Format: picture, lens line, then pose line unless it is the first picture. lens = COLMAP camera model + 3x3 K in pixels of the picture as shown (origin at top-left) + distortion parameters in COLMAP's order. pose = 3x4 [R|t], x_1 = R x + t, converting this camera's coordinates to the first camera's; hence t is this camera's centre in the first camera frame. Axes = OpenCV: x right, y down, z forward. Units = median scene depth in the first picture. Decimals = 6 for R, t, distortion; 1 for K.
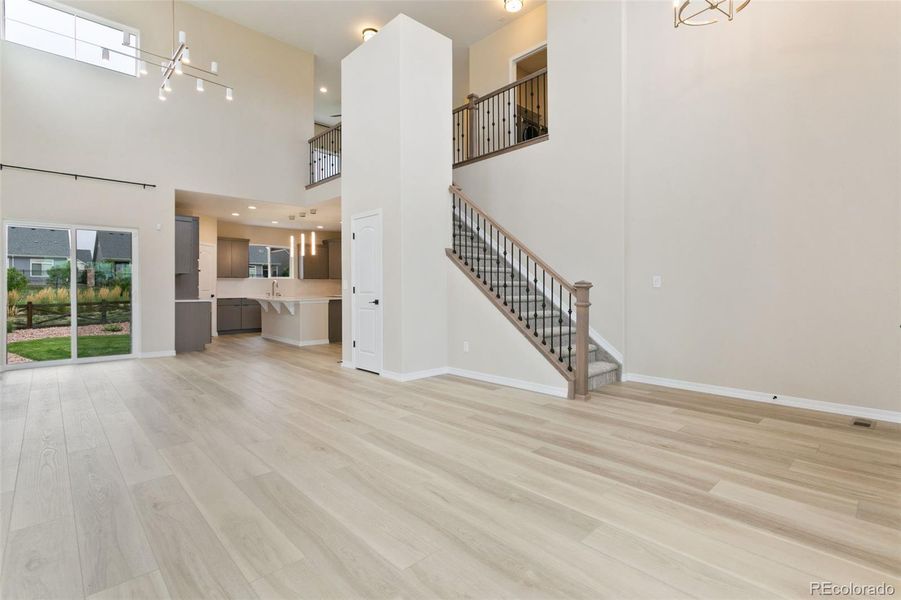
lens RADIAL K [[424.7, 0, 446.7], [0, 424.7, 286.9], [0, 0, 1]] dist [-0.002502, -0.000419]
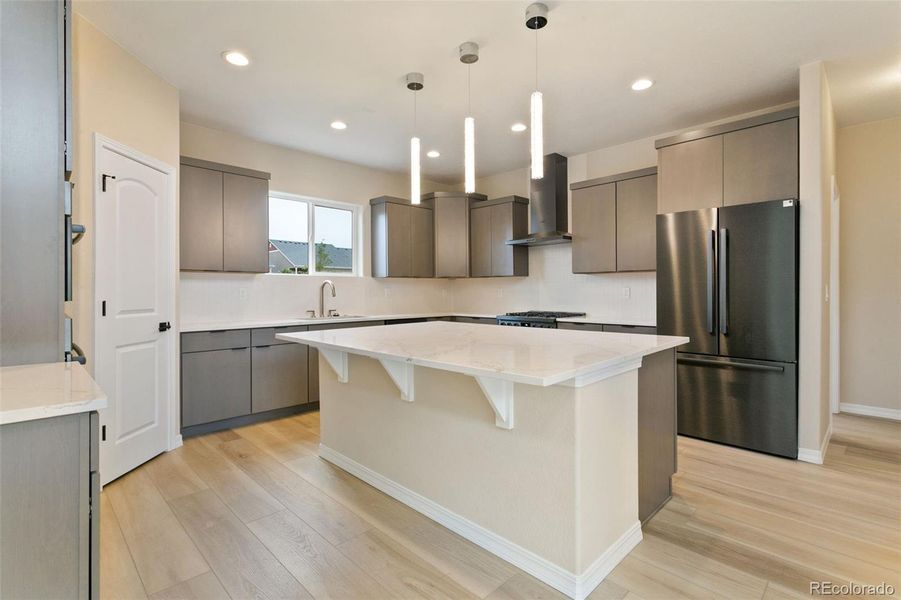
lens RADIAL K [[432.4, 0, 446.7], [0, 432.4, 291.7], [0, 0, 1]] dist [0.000967, -0.000120]
pose [[0.999980, -0.000175, 0.006266, -0.835384], [0.000149, 0.999991, 0.004224, -0.016304], [-0.006266, -0.004223, 0.999971, 1.650105]]
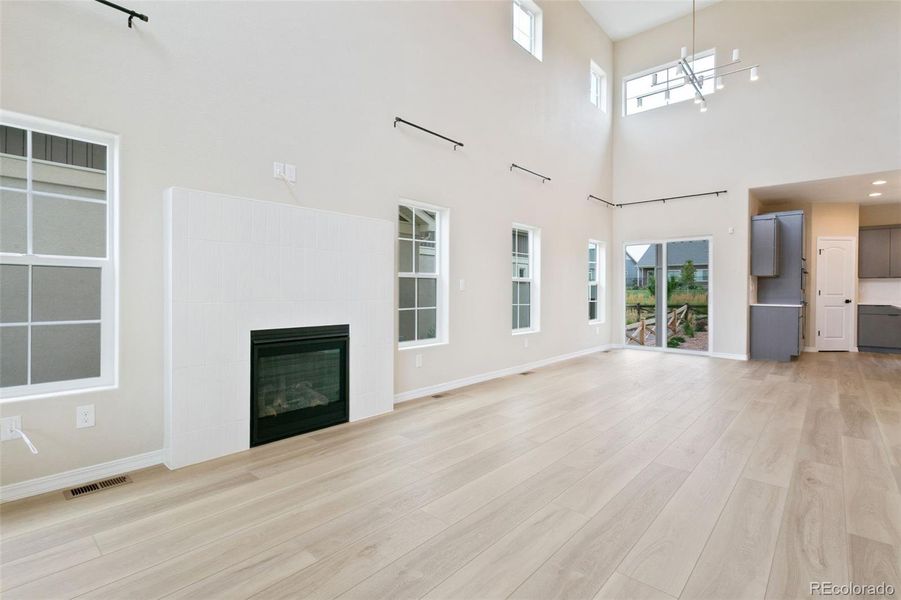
lens RADIAL K [[432.4, 0, 446.7], [0, 432.4, 291.7], [0, 0, 1]] dist [0.000967, -0.000120]
pose [[0.066348, 0.007304, -0.997770, 0.542632], [-0.004092, 0.999967, 0.007048, 0.000619], [0.997788, 0.003616, 0.066376, 0.447361]]
